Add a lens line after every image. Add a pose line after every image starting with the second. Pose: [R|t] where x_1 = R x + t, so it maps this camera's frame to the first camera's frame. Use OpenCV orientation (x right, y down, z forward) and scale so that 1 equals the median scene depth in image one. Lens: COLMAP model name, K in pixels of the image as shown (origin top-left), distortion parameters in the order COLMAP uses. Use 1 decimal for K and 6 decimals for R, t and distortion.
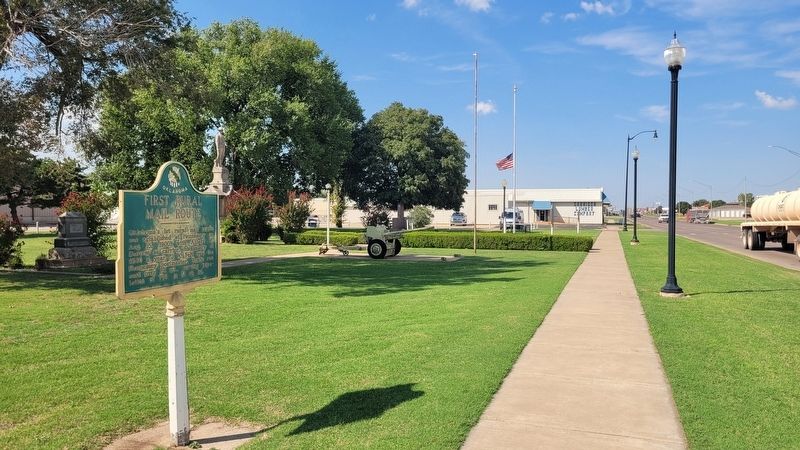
lens RADIAL K [[604.0, 0, 401.7], [0, 604.0, 221.2], [0, 0, 1]] dist [0.022649, 0.002897]
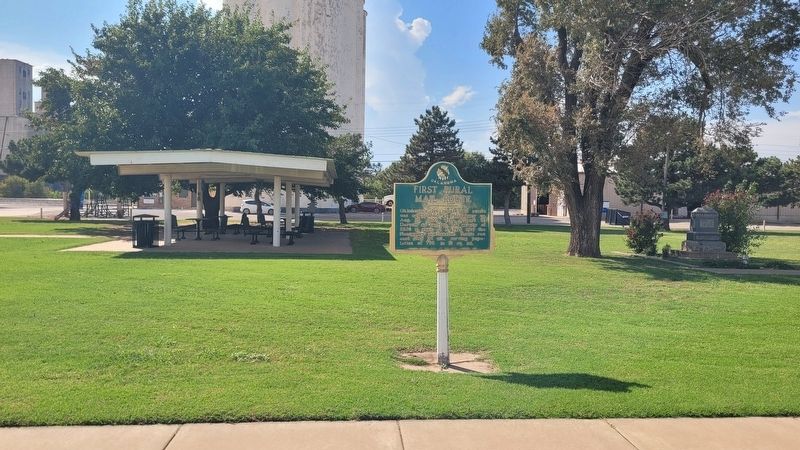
lens RADIAL K [[604.0, 0, 397.6], [0, 604.0, 225.0], [0, 0, 1]] dist [0.022649, 0.002897]
pose [[0.401822, 0.035966, -0.915011, 0.872423], [-0.030354, 0.999202, 0.025946, 0.014658], [0.915215, 0.017348, 0.402593, 0.343000]]
